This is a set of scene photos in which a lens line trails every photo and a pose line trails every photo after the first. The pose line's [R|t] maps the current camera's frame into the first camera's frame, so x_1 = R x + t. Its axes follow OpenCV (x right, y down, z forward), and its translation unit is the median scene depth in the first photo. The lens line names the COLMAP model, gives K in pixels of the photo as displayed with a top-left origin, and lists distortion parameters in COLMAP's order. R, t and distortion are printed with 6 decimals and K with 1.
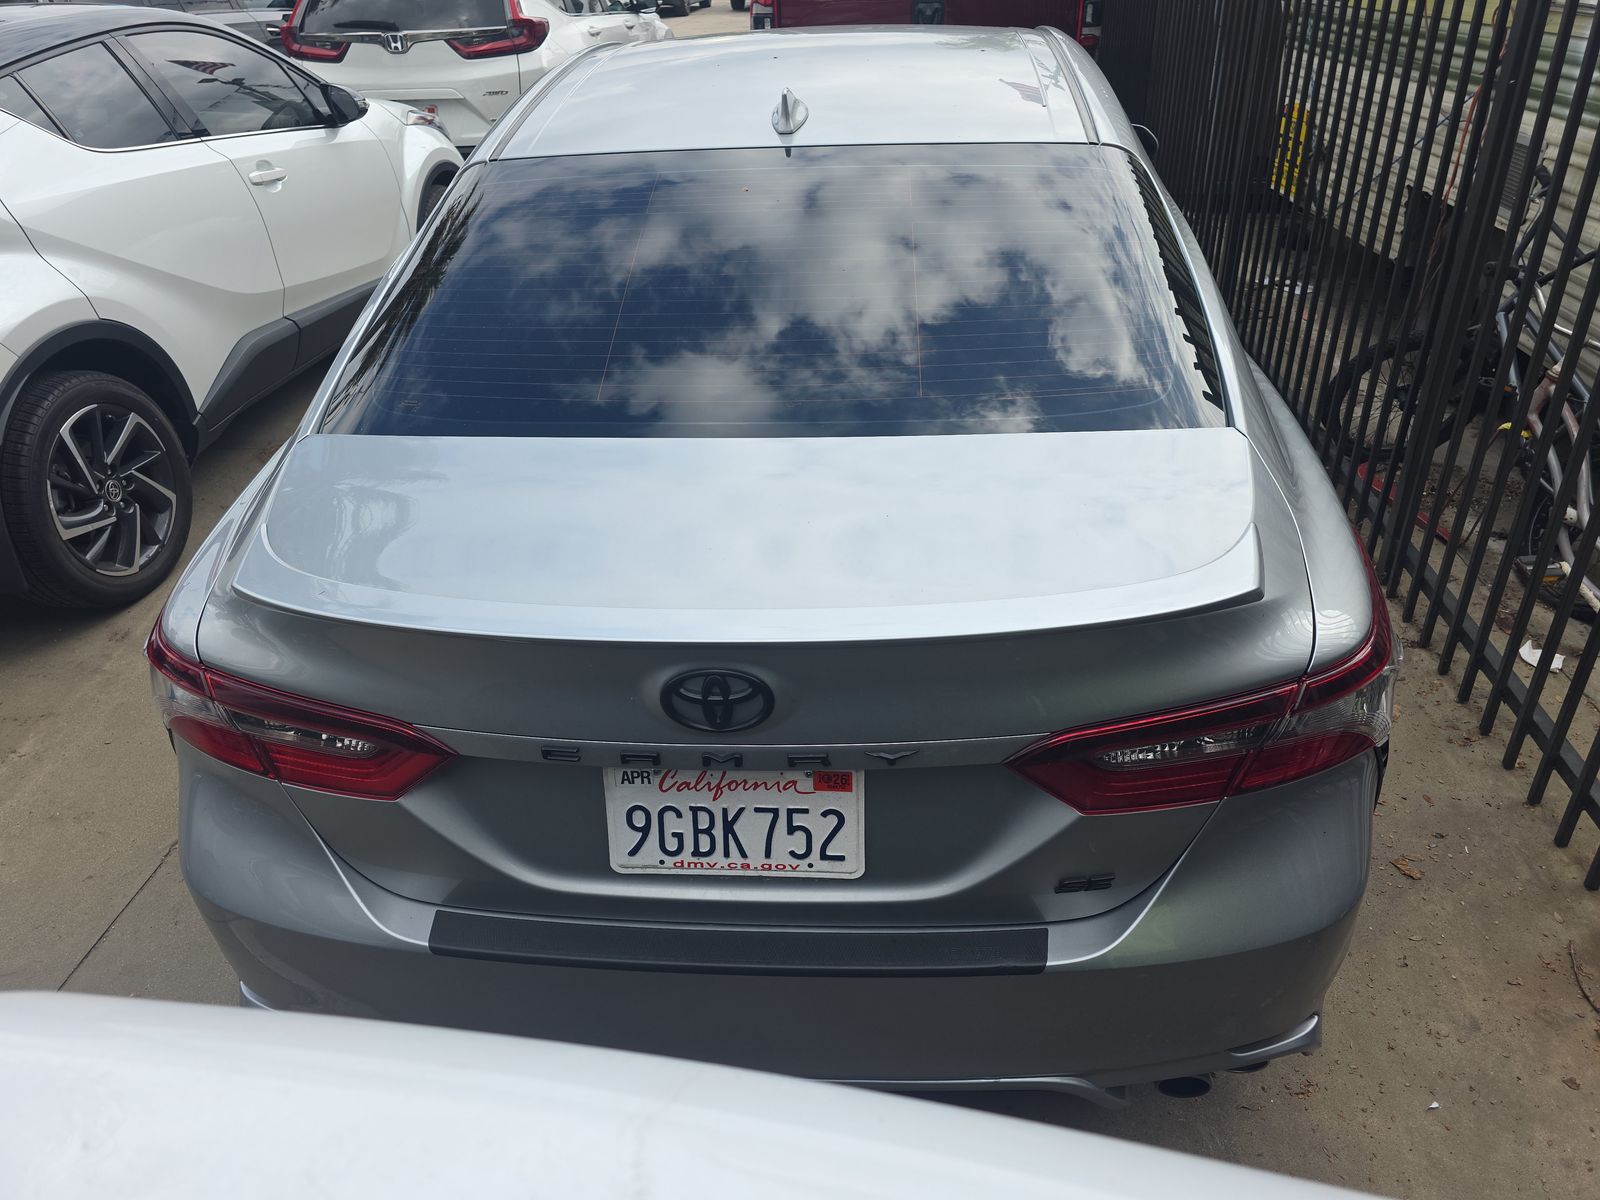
lens RADIAL K [[1086.8, 0, 800.0], [0, 1086.8, 600.0], [0, 0, 1]] dist [0.006506, -0.002705]
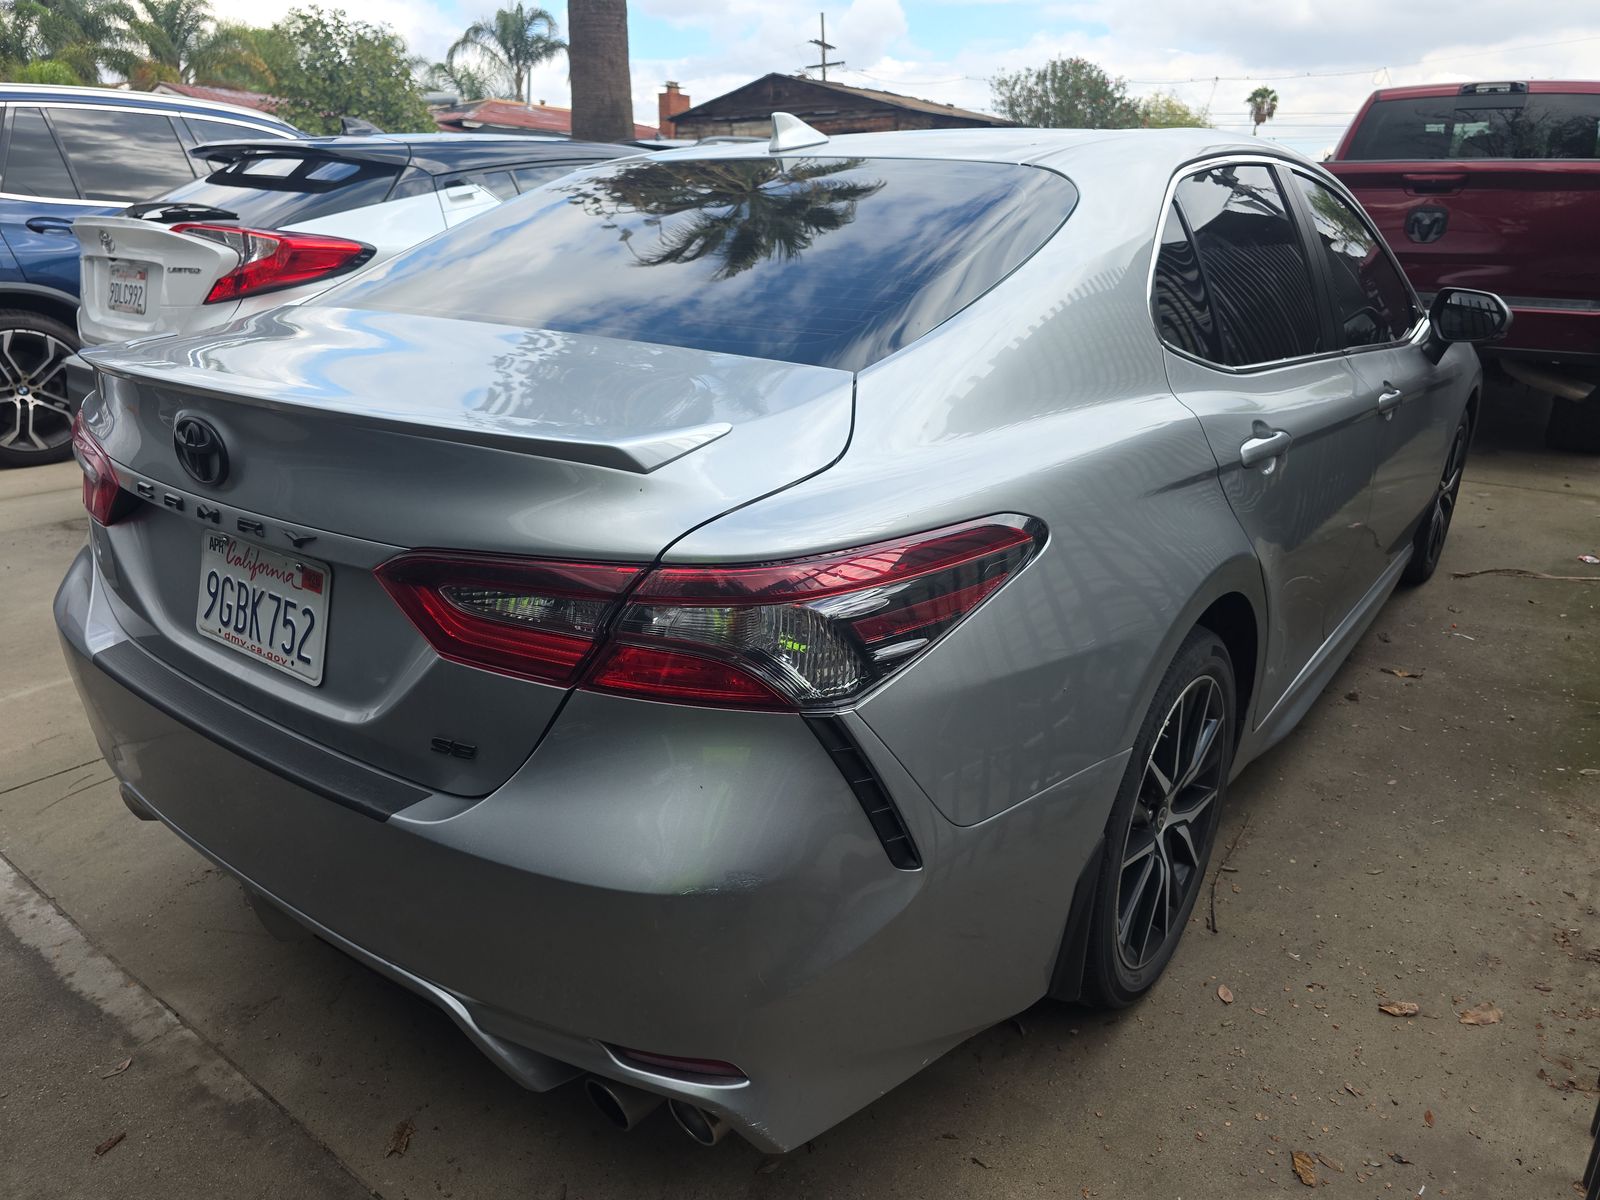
lens RADIAL K [[1086.8, 0, 800.0], [0, 1086.8, 600.0], [0, 0, 1]] dist [0.006506, -0.002705]
pose [[0.843141, 0.229140, -0.486423, 0.936312], [-0.319612, 0.941061, -0.110693, 0.145659], [0.432390, 0.248797, 0.866683, 0.276682]]
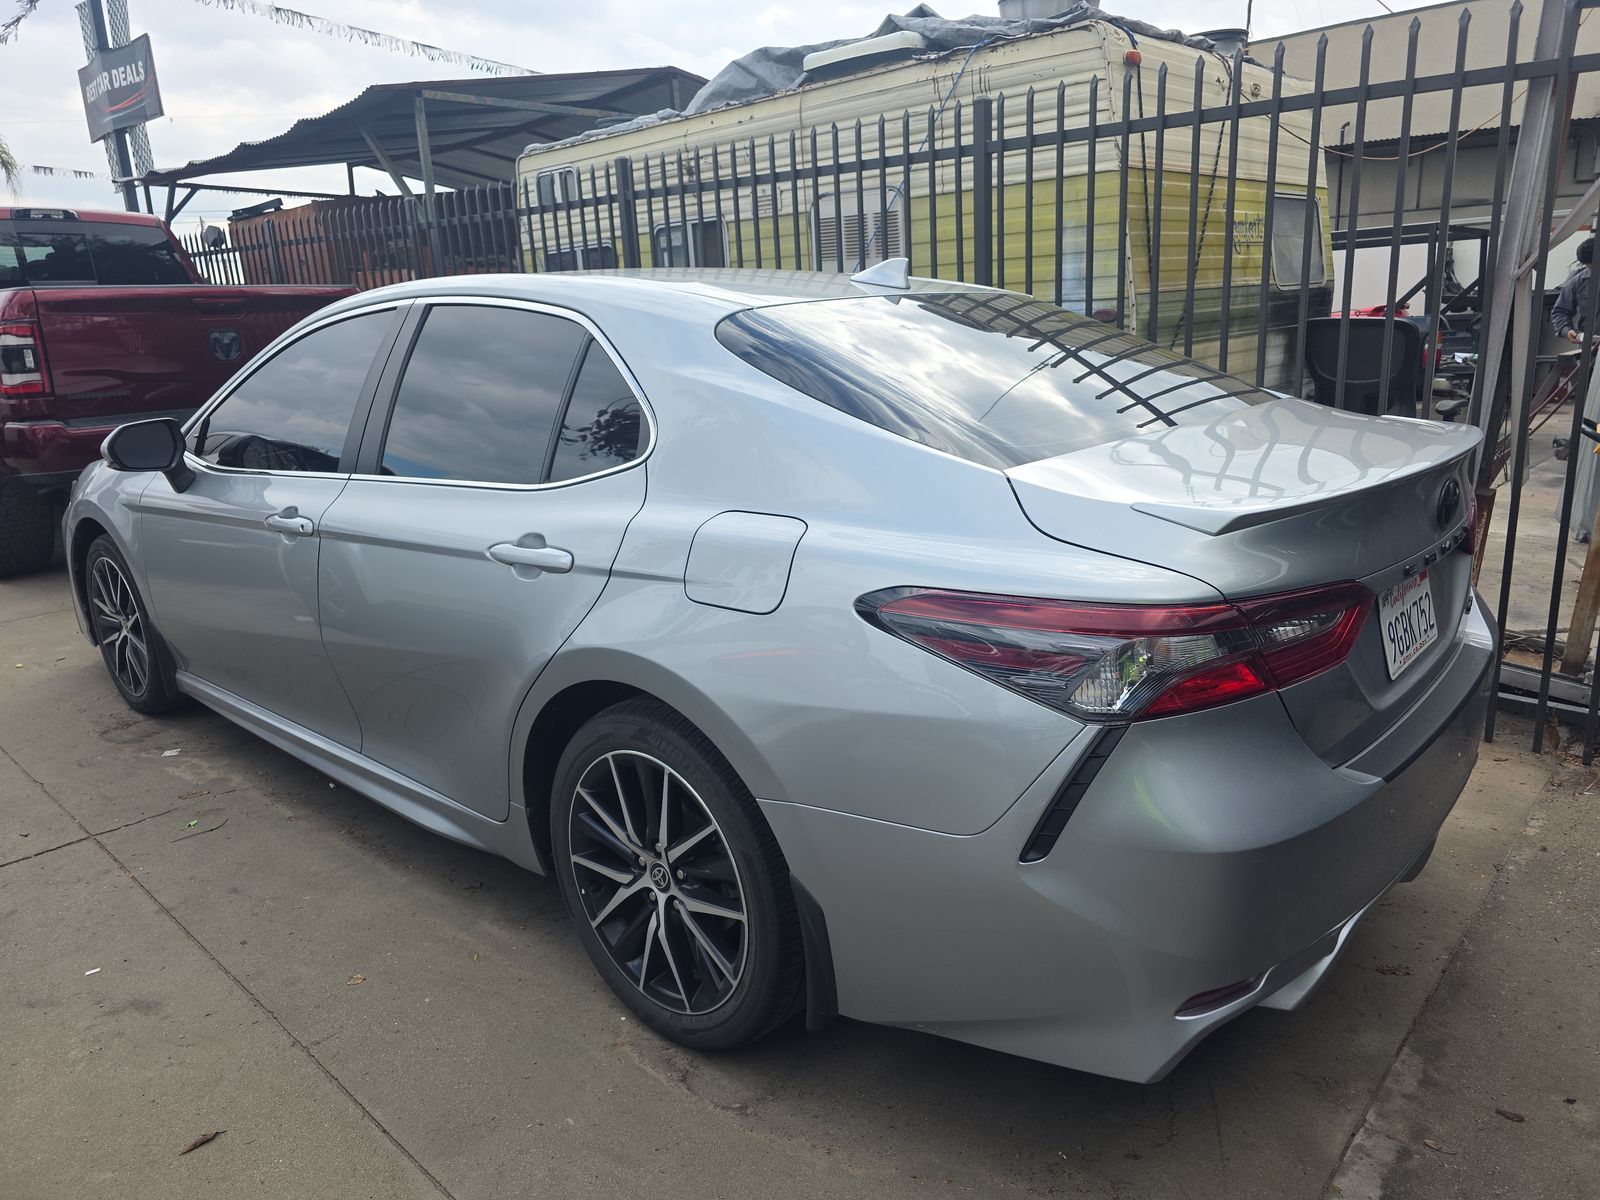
lens RADIAL K [[1086.8, 0, 800.0], [0, 1086.8, 600.0], [0, 0, 1]] dist [0.006506, -0.002705]
pose [[0.606200, -0.181879, 0.774237, -1.800967], [0.417287, 0.901475, -0.114952, -0.004709], [-0.677048, 0.392763, 0.622369, 0.642481]]
